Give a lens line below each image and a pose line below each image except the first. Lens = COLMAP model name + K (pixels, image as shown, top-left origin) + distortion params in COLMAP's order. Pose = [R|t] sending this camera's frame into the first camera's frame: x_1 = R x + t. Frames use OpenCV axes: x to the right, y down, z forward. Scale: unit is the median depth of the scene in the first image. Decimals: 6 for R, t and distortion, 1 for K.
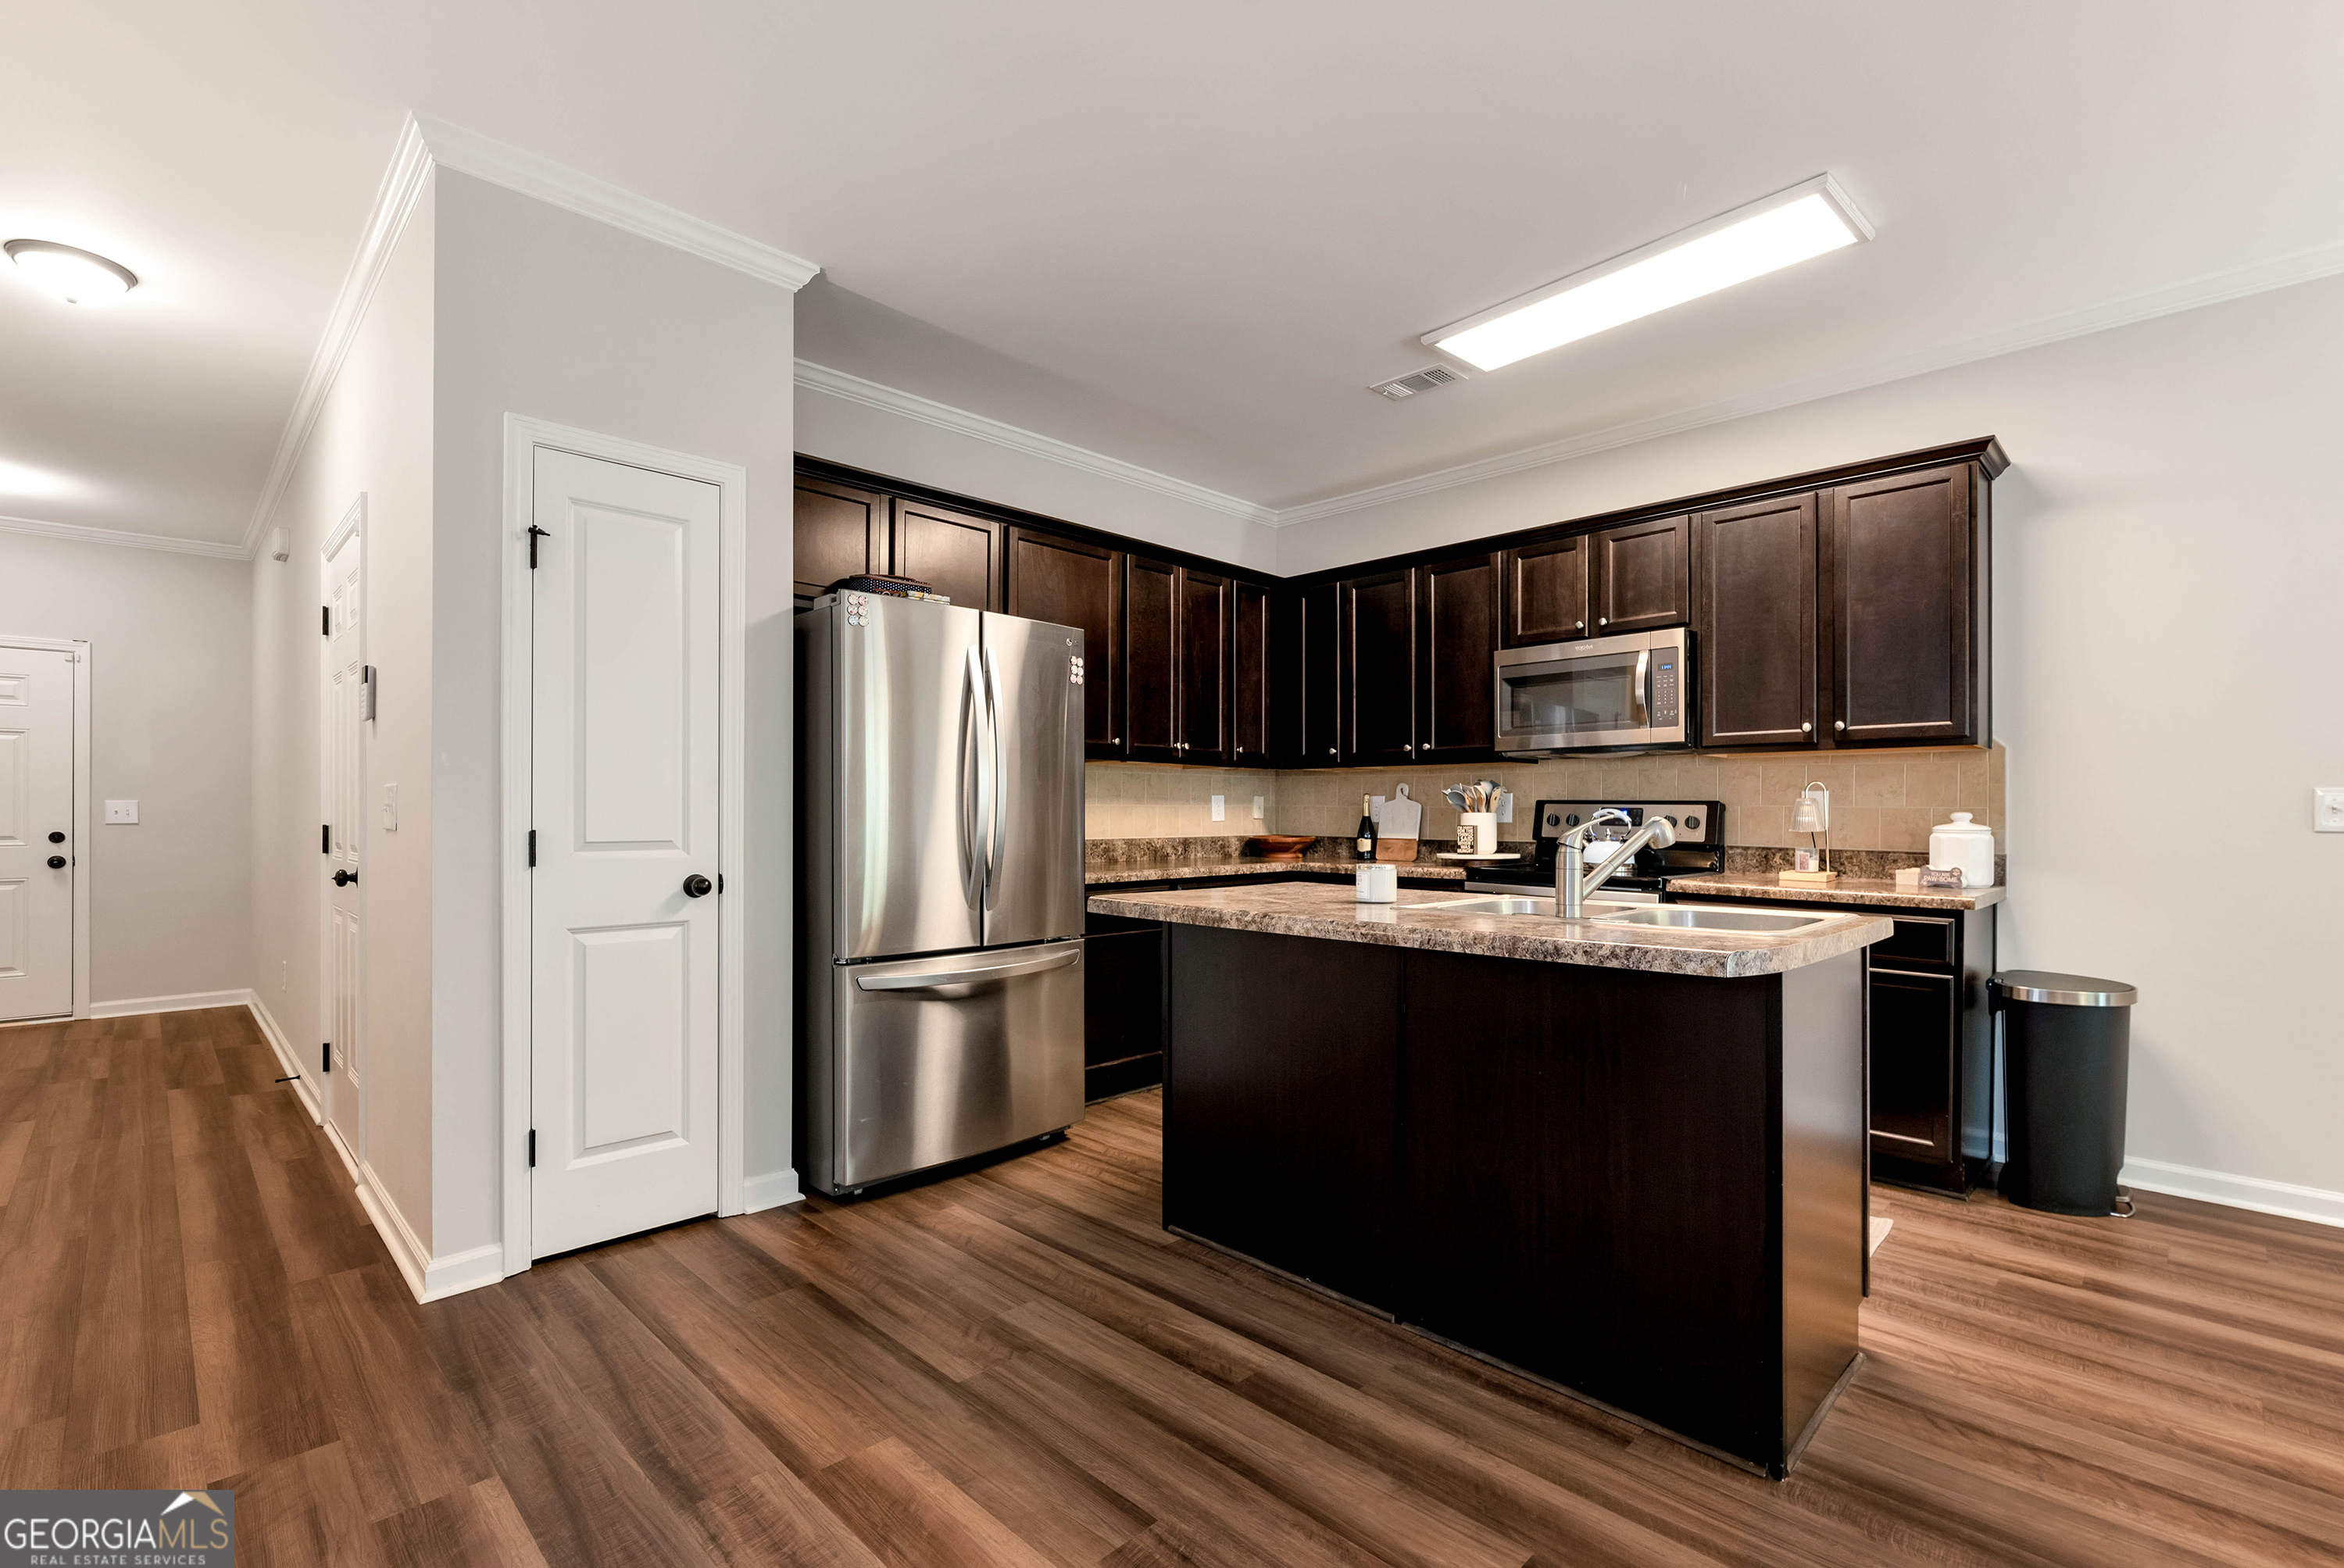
lens RADIAL K [[1048.3, 0, 1194.7], [0, 1048.3, 805.2], [0, 0, 1]] dist [-0.002771, -0.000477]
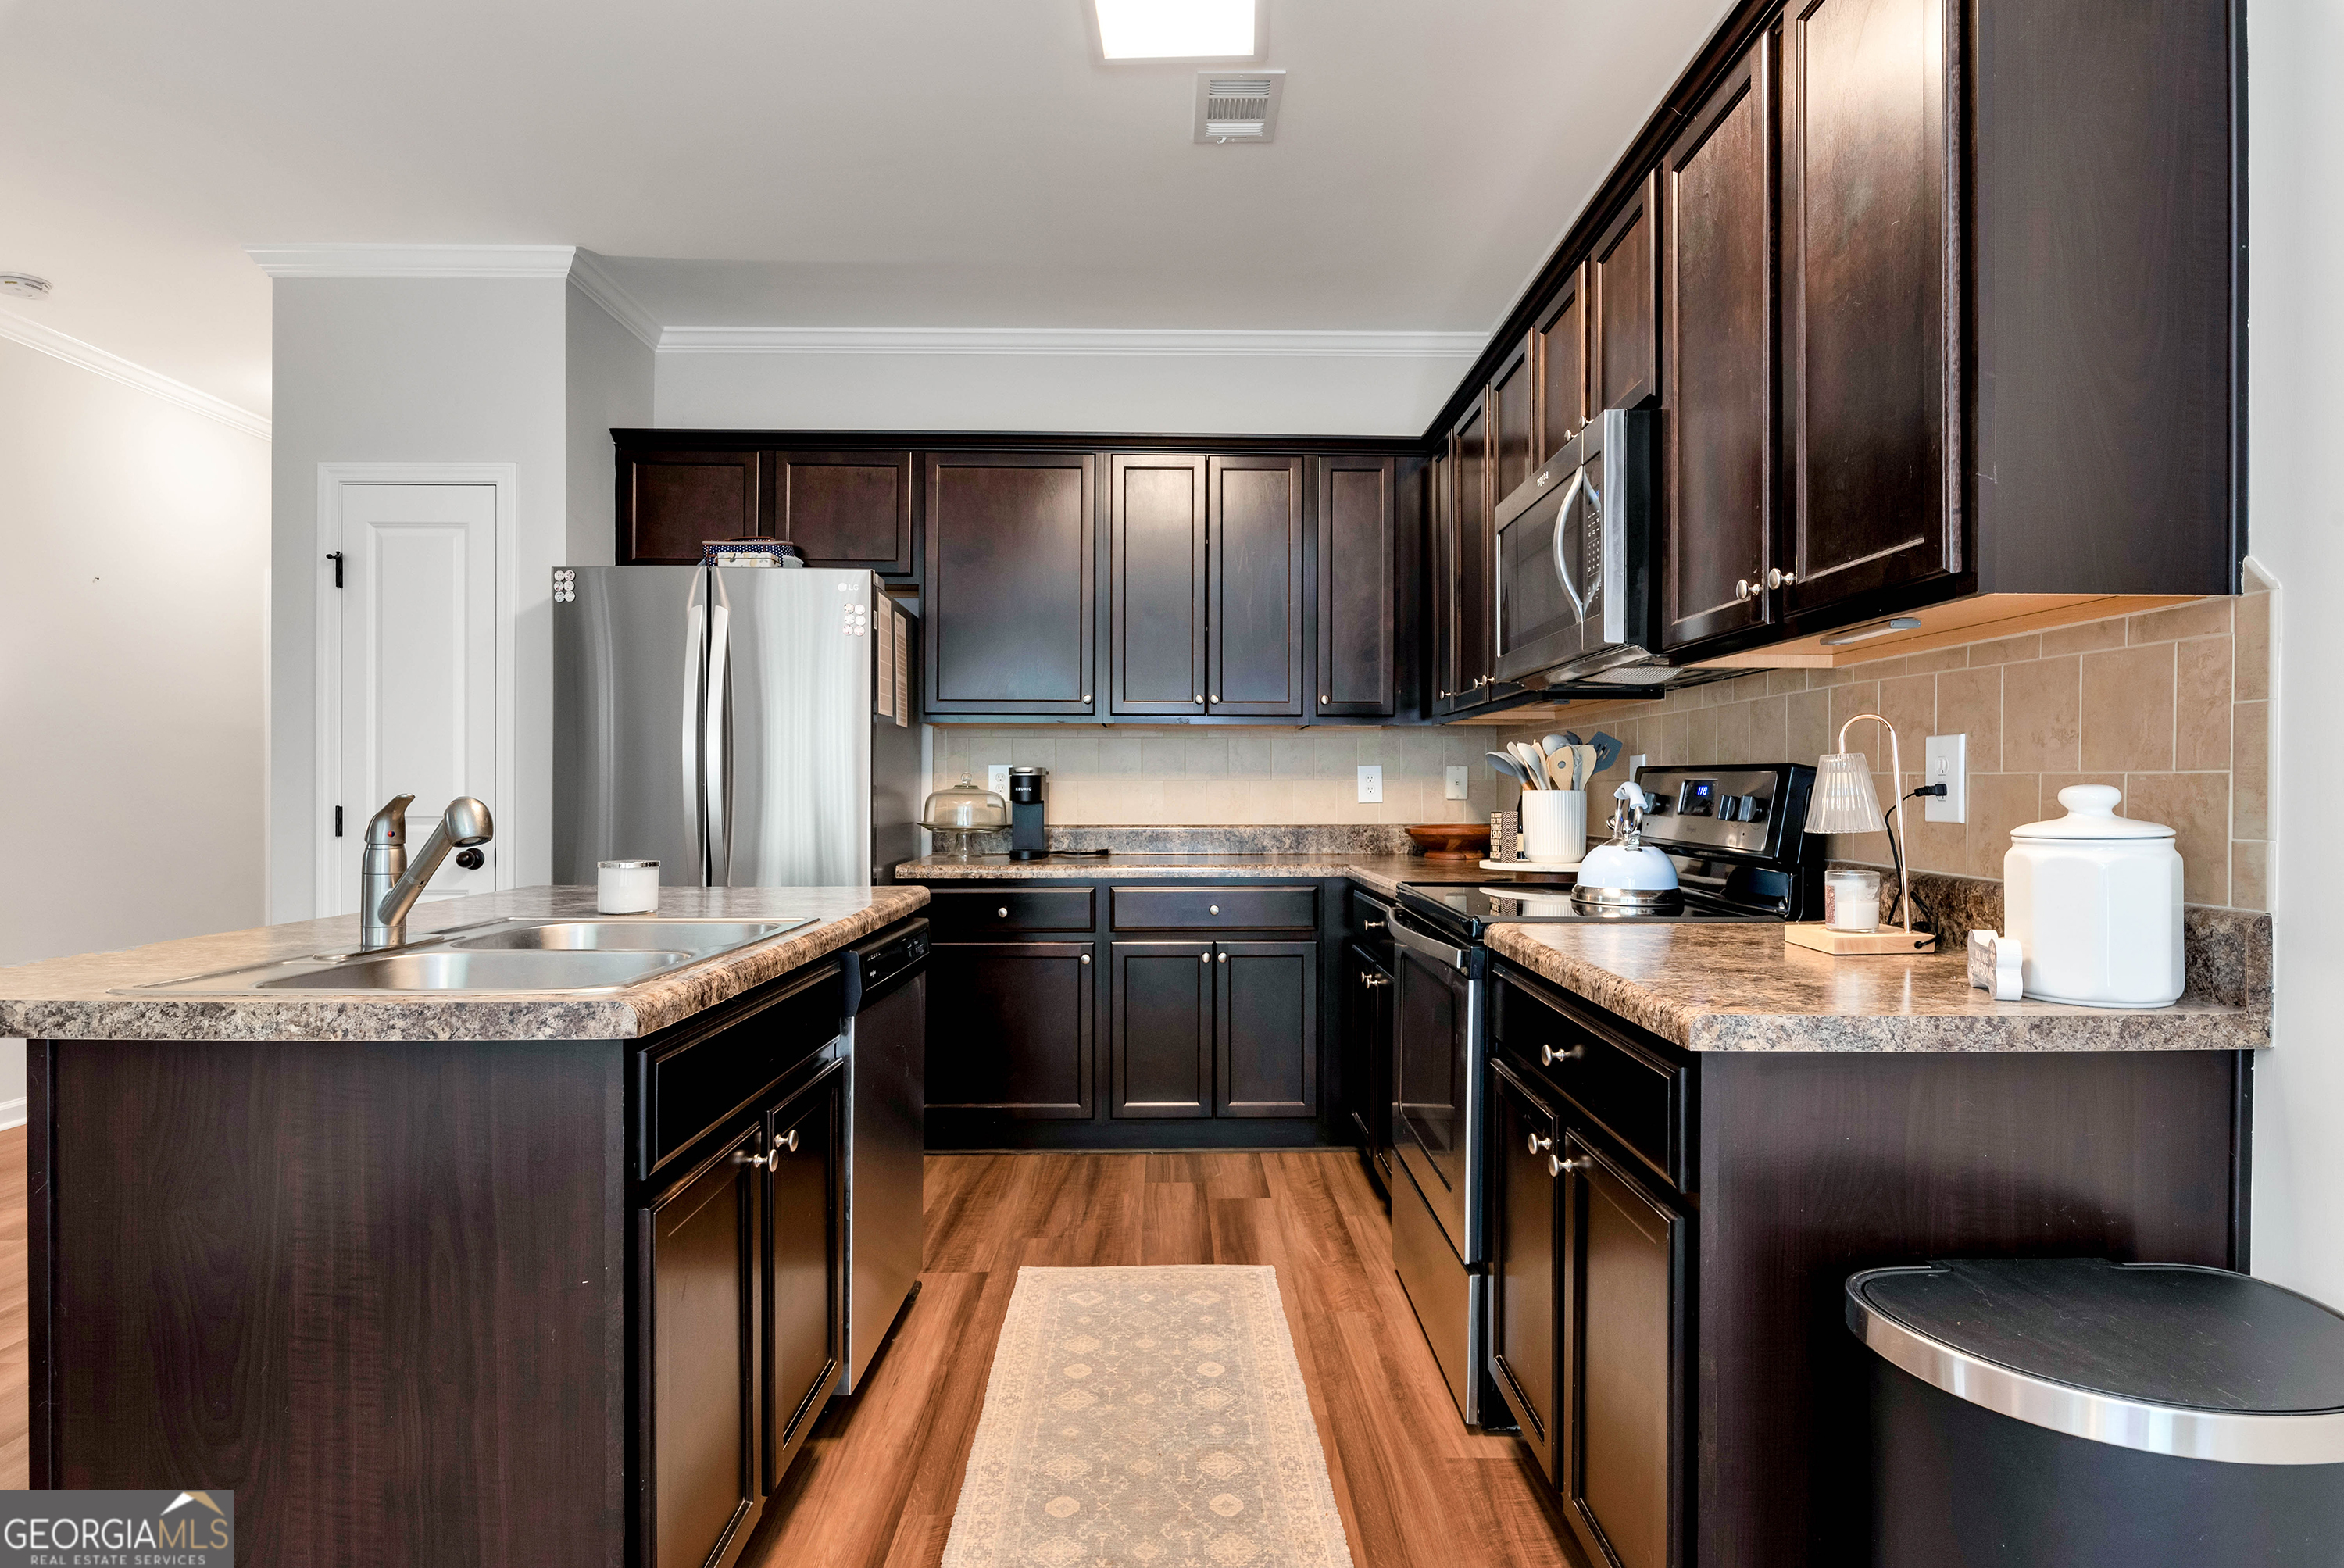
lens RADIAL K [[1283.6, 0, 1172.0], [0, 1283.6, 784.0], [0, 0, 1]] dist [0.004300, 0.000746]
pose [[0.710032, -0.004905, -0.704153, 0.982332], [0.005677, 0.999983, -0.001241, 0.005974], [0.704147, -0.003117, 0.710048, 0.566176]]
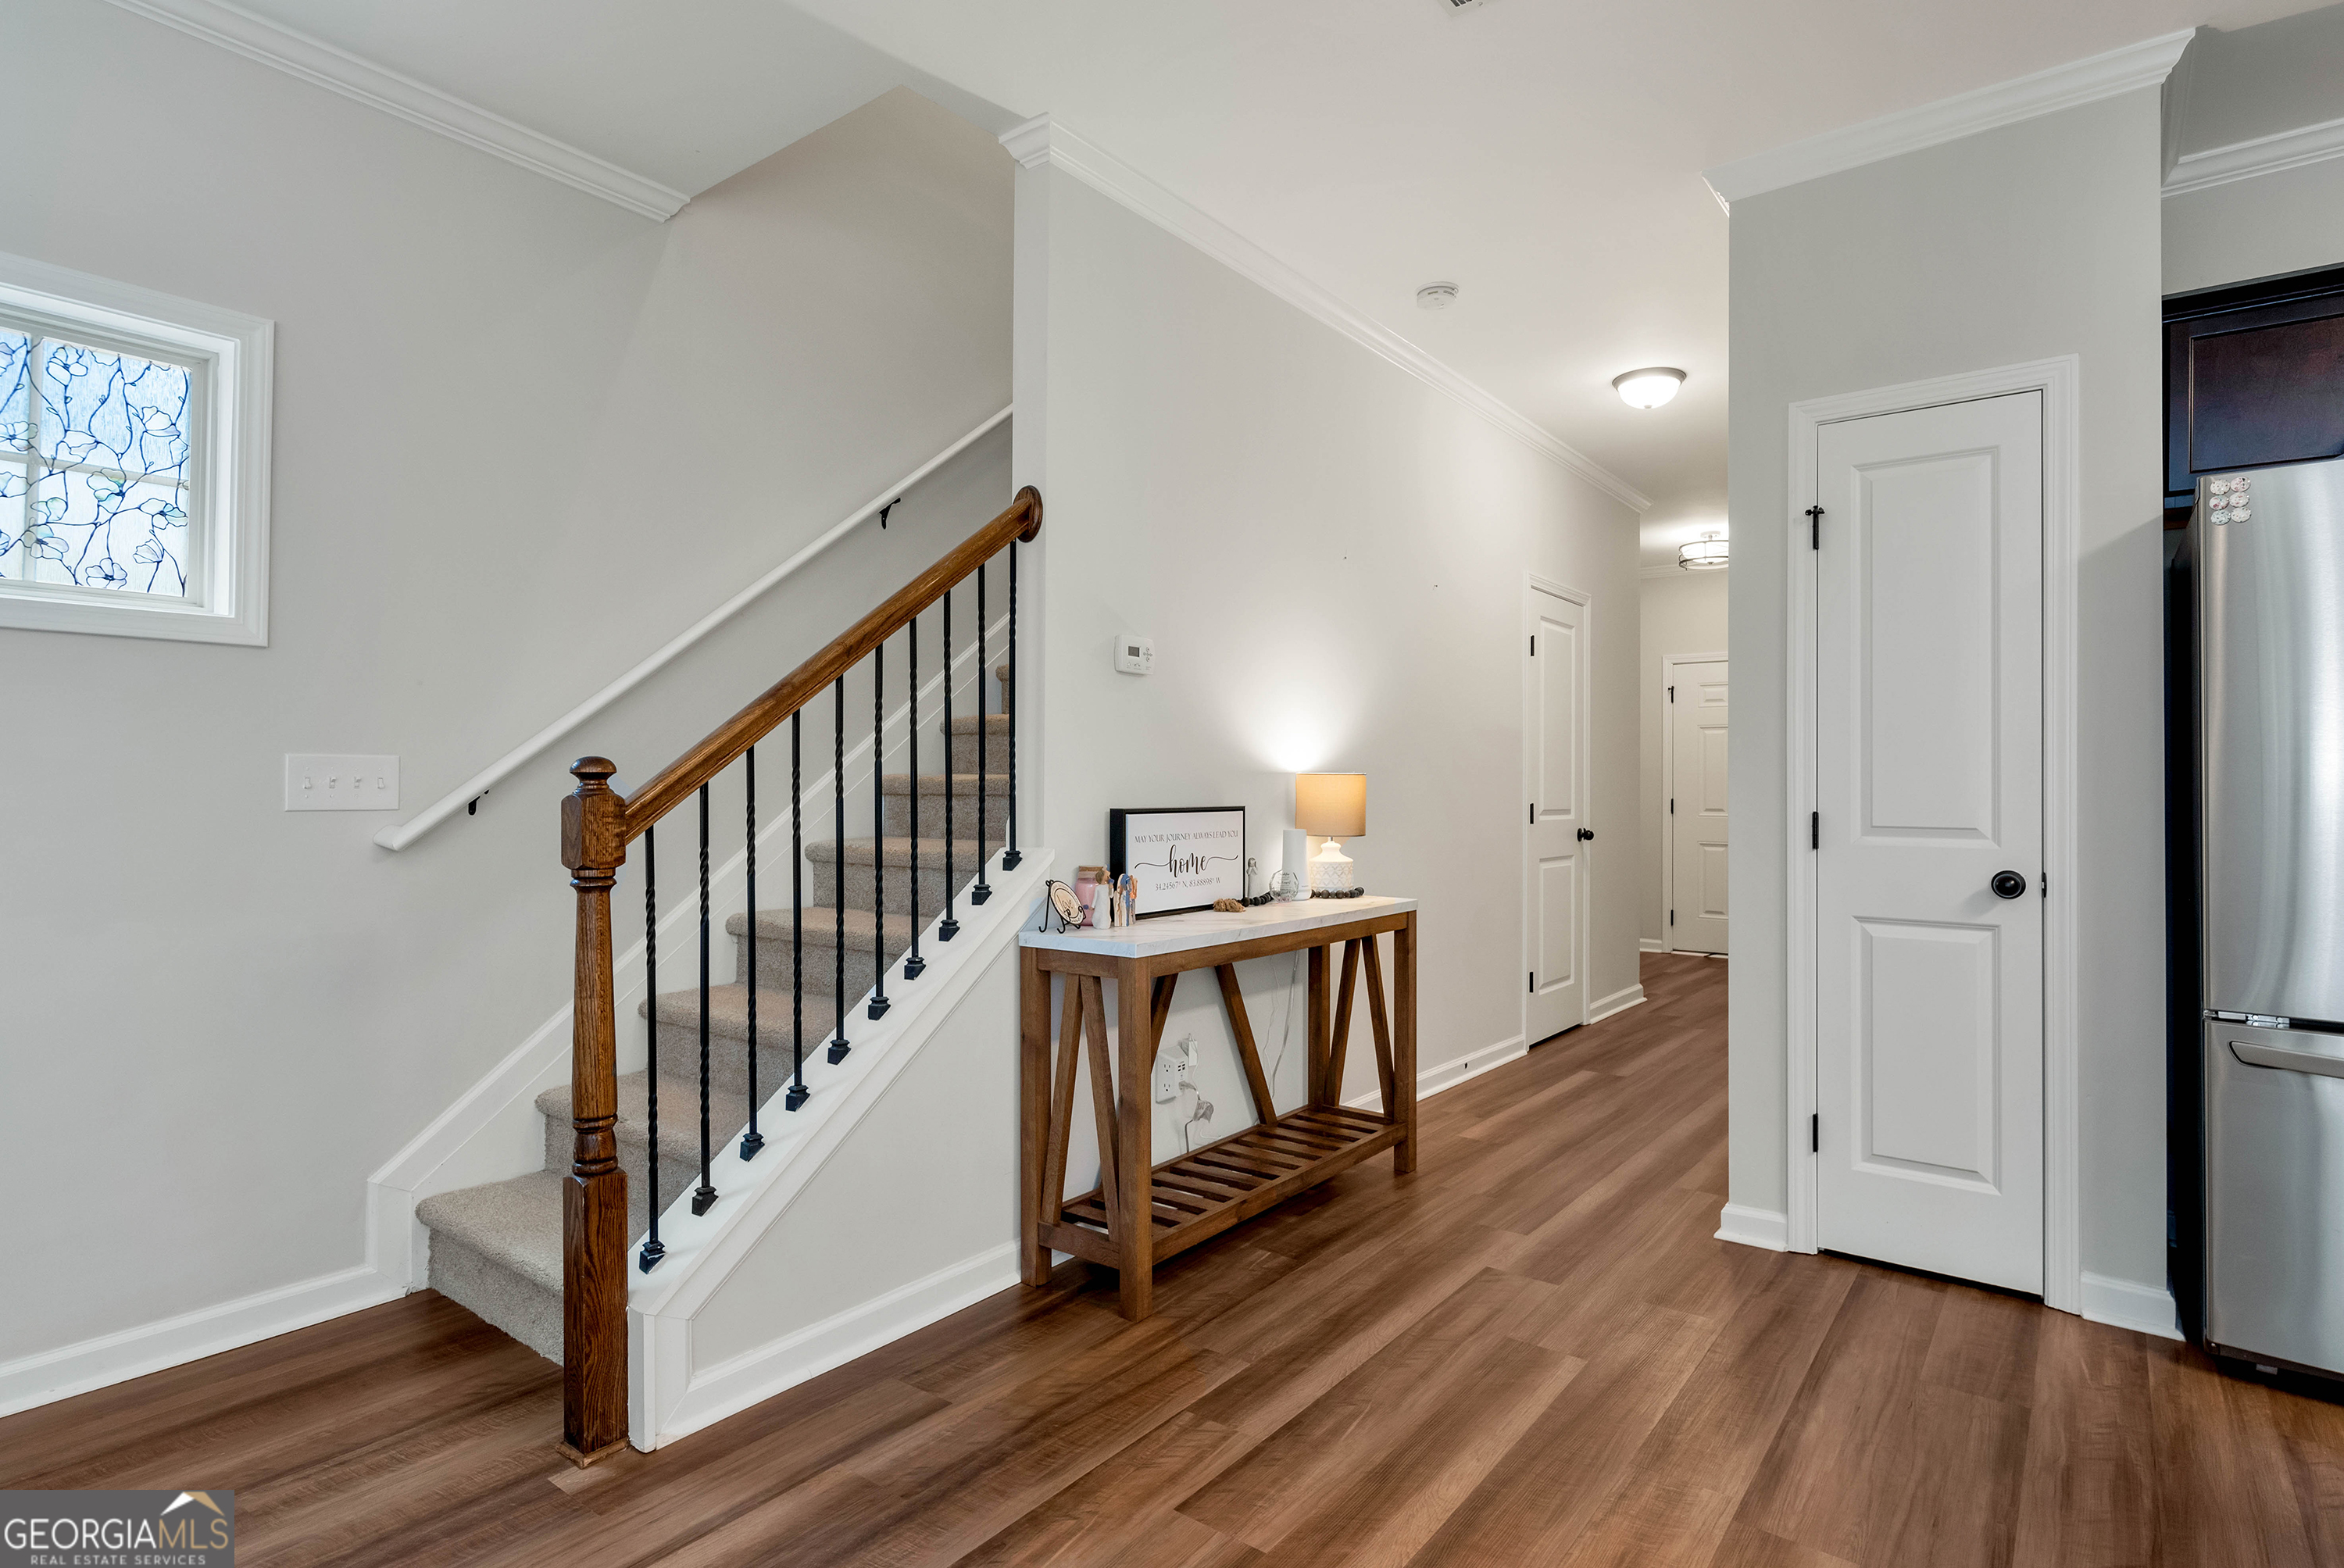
lens RADIAL K [[1202.1, 0, 1197.7], [0, 1202.1, 765.3], [0, 0, 1]] dist [0.014070, -0.000330]
pose [[0.136558, -0.013847, -0.990535, 0.384047], [-0.002594, 0.999894, -0.014336, -0.001874], [0.990629, 0.004527, 0.136507, 0.237157]]
